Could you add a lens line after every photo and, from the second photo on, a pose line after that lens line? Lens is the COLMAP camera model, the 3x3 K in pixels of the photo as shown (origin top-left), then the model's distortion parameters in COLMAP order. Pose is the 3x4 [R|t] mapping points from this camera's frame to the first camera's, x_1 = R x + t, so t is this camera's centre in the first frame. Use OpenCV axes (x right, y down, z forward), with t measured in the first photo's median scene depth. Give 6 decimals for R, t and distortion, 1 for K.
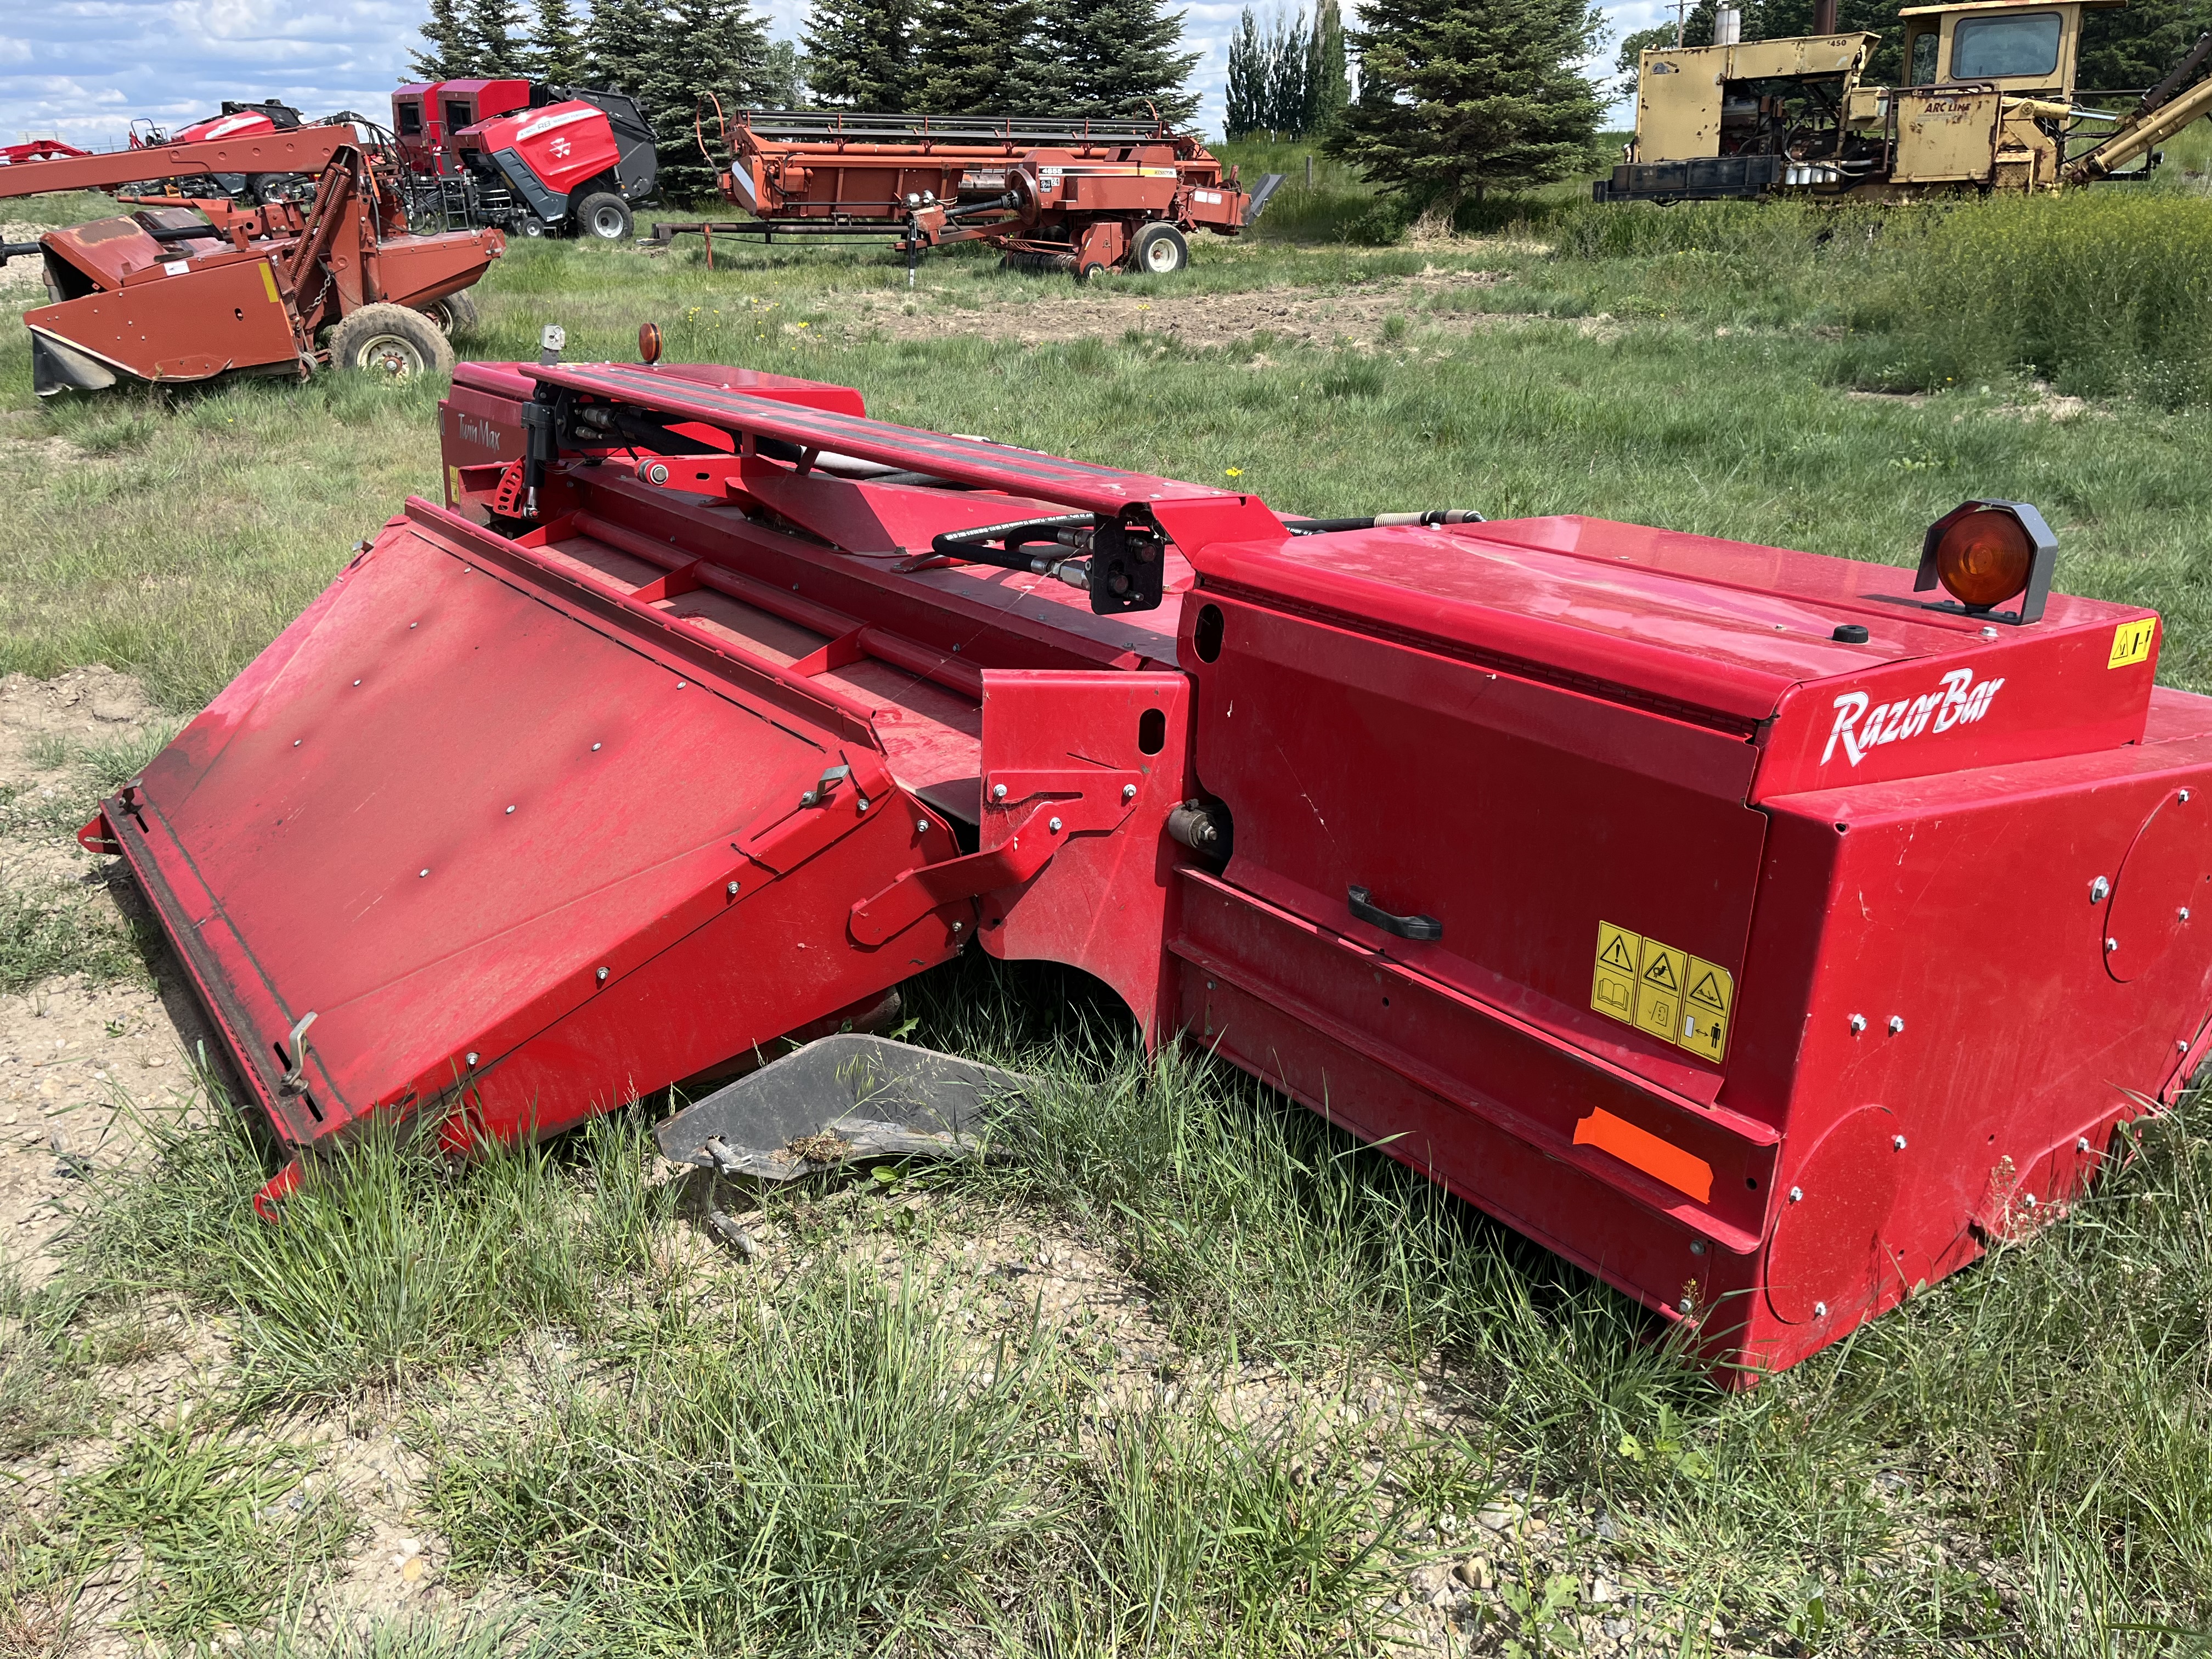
lens RADIAL K [[1646.1, 0, 1072.8], [0, 1646.1, 823.6], [0, 0, 1]] dist [-0.006099, -0.002971]
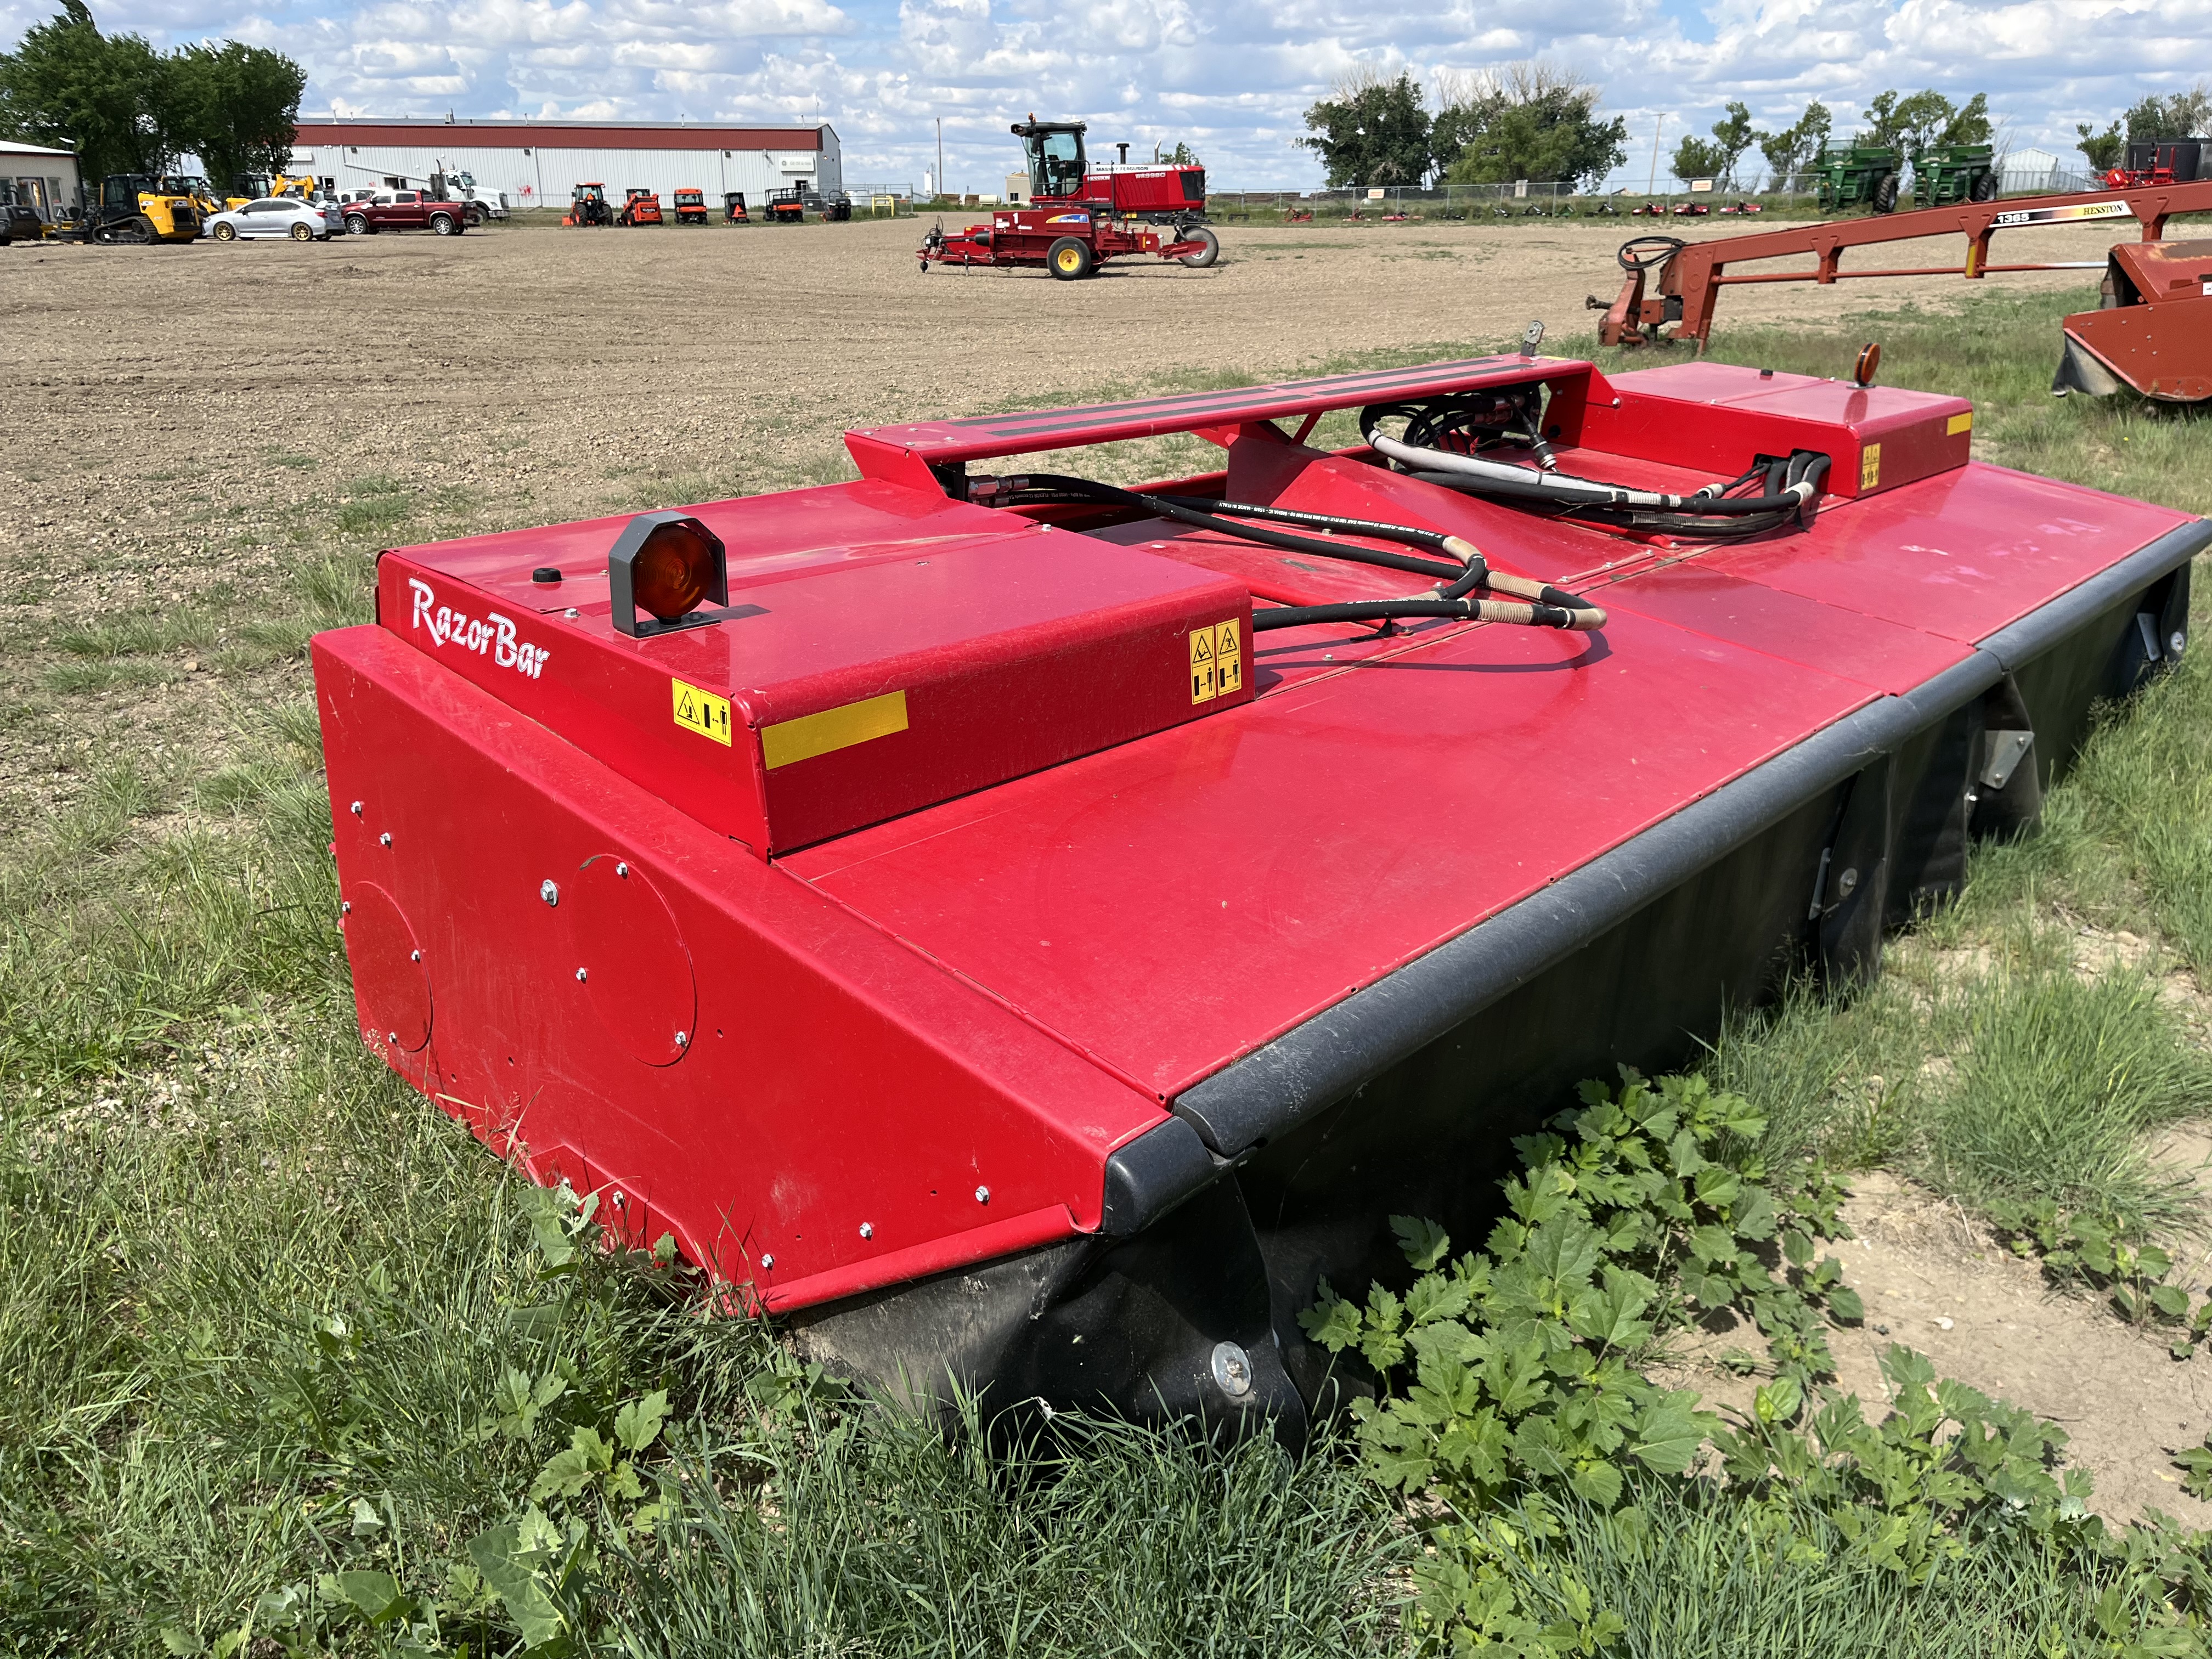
lens RADIAL K [[1646.1, 0, 1072.8], [0, 1646.1, 823.6], [0, 0, 1]] dist [-0.006099, -0.002971]
pose [[0.167113, 0.341600, -0.924869, 1.738635], [-0.346915, 0.898446, 0.269157, -0.417585], [0.922888, 0.275871, 0.268648, 1.088424]]
